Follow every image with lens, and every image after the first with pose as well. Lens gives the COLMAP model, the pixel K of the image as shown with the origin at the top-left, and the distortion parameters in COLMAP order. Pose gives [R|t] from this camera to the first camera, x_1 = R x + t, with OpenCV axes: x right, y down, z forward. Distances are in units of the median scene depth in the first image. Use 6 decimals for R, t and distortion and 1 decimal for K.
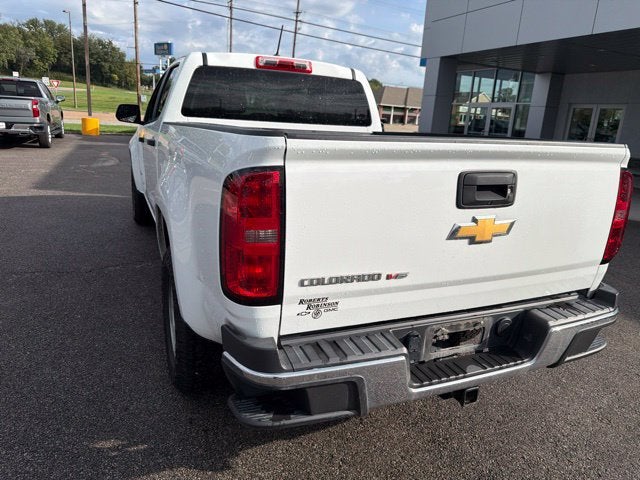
lens RADIAL K [[453.0, 0, 322.6], [0, 453.0, 248.7], [0, 0, 1]] dist [0.024501, -0.030136]
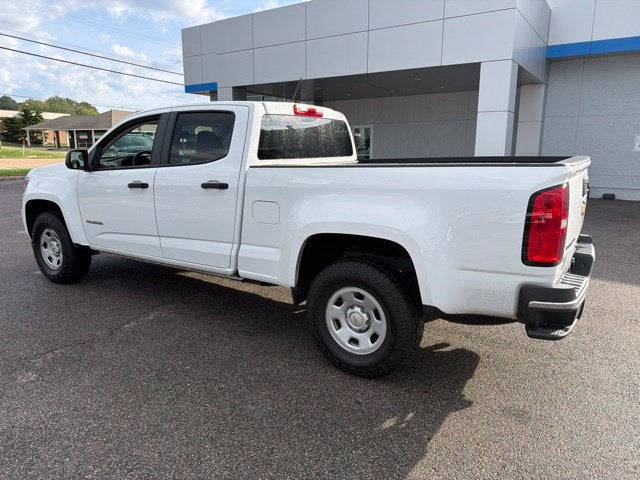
lens RADIAL K [[453.0, 0, 324.5], [0, 453.0, 244.2], [0, 0, 1]] dist [0.024501, -0.030136]
pose [[0.837302, -0.171930, 0.519005, -0.749847], [0.198788, 0.980035, 0.003954, -0.056572], [-0.509322, 0.099861, 0.854762, -0.011870]]
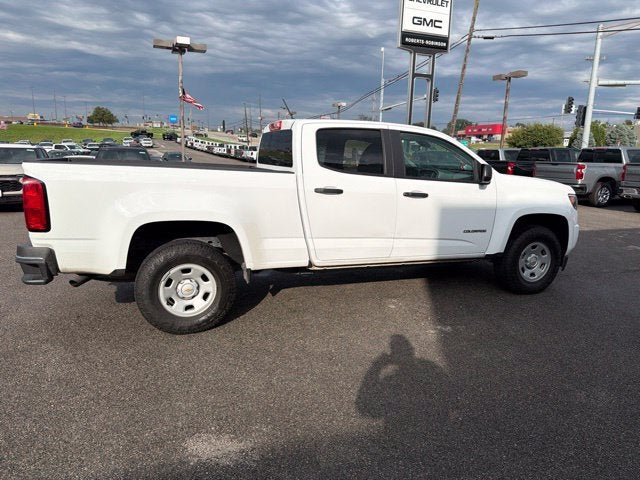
lens RADIAL K [[453.0, 0, 325.2], [0, 453.0, 247.0], [0, 0, 1]] dist [0.024501, -0.030136]
pose [[-0.052483, 0.144475, -0.988116, 1.420336], [-0.307825, 0.938956, 0.153637, -0.321628], [0.949994, 0.312230, -0.004807, 1.306447]]
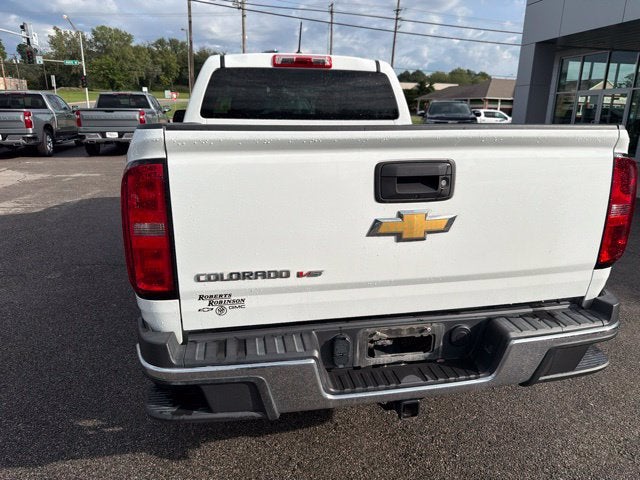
lens RADIAL K [[453.0, 0, 323.1], [0, 453.0, 247.9], [0, 0, 1]] dist [0.024501, -0.030136]
pose [[0.975967, 0.016412, -0.217300, 0.187994], [-0.016869, 0.999858, -0.000247, 0.002680], [0.217265, 0.003907, 0.976105, 0.040873]]
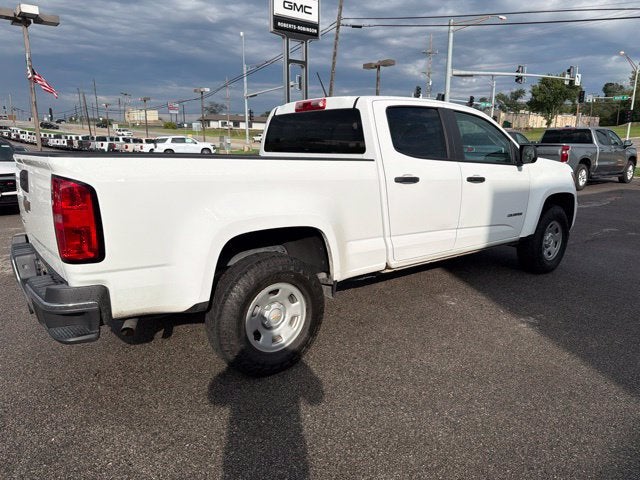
lens RADIAL K [[453.0, 0, 325.4], [0, 453.0, 246.7], [0, 0, 1]] dist [0.024501, -0.030136]
pose [[0.258896, 0.157488, -0.952980, 1.154533], [-0.258938, 0.961821, 0.088603, -0.166428], [0.930550, 0.223824, 0.289791, 0.791617]]
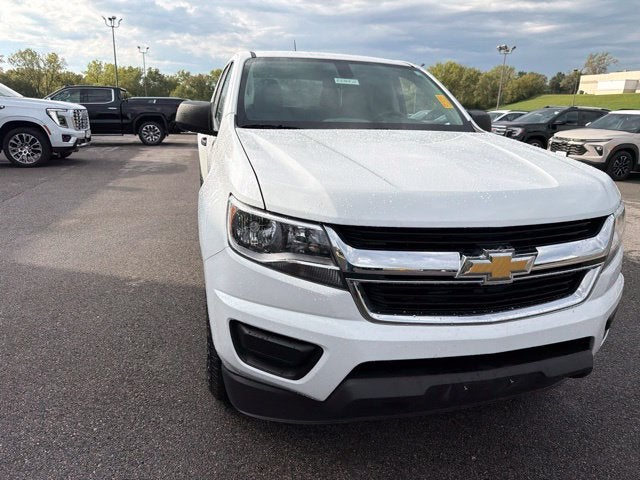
lens RADIAL K [[453.0, 0, 323.3], [0, 453.0, 239.2], [0, 0, 1]] dist [0.024501, -0.030136]
pose [[-0.983592, -0.131998, 0.122977, -0.437792], [-0.043190, 0.834127, 0.549879, -0.771567], [-0.175162, 0.535545, -0.826142, 2.518386]]
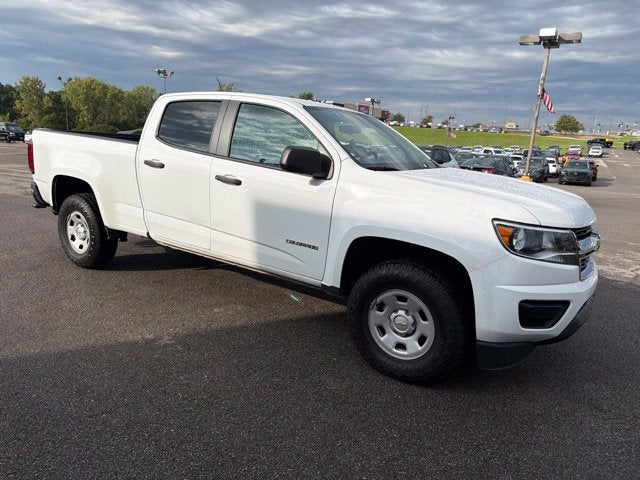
lens RADIAL K [[453.0, 0, 322.5], [0, 453.0, 245.0], [0, 0, 1]] dist [0.024501, -0.030136]
pose [[-0.836393, 0.012543, -0.547986, 0.435544], [-0.258502, 0.872552, 0.414524, -0.728362], [0.483345, 0.488361, -0.726554, 2.518909]]
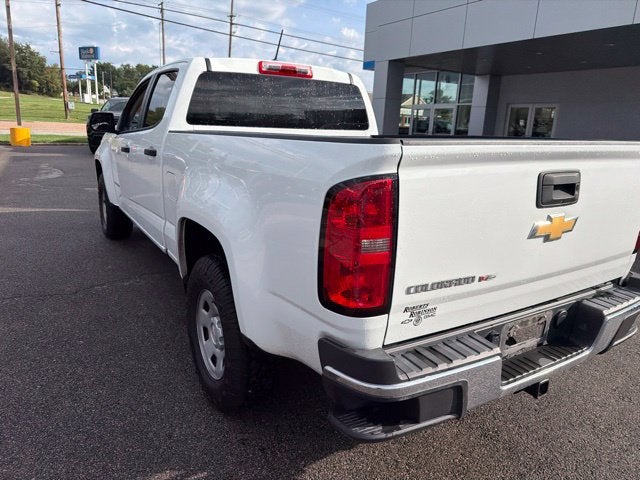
lens RADIAL K [[453.0, 0, 324.4], [0, 453.0, 248.3], [0, 0, 1]] dist [0.024501, -0.030136]
pose [[0.990510, -0.056043, 0.125494, -0.150785], [0.056979, 0.998368, -0.003877, -0.010041], [-0.125072, 0.010990, 0.992087, 0.016681]]
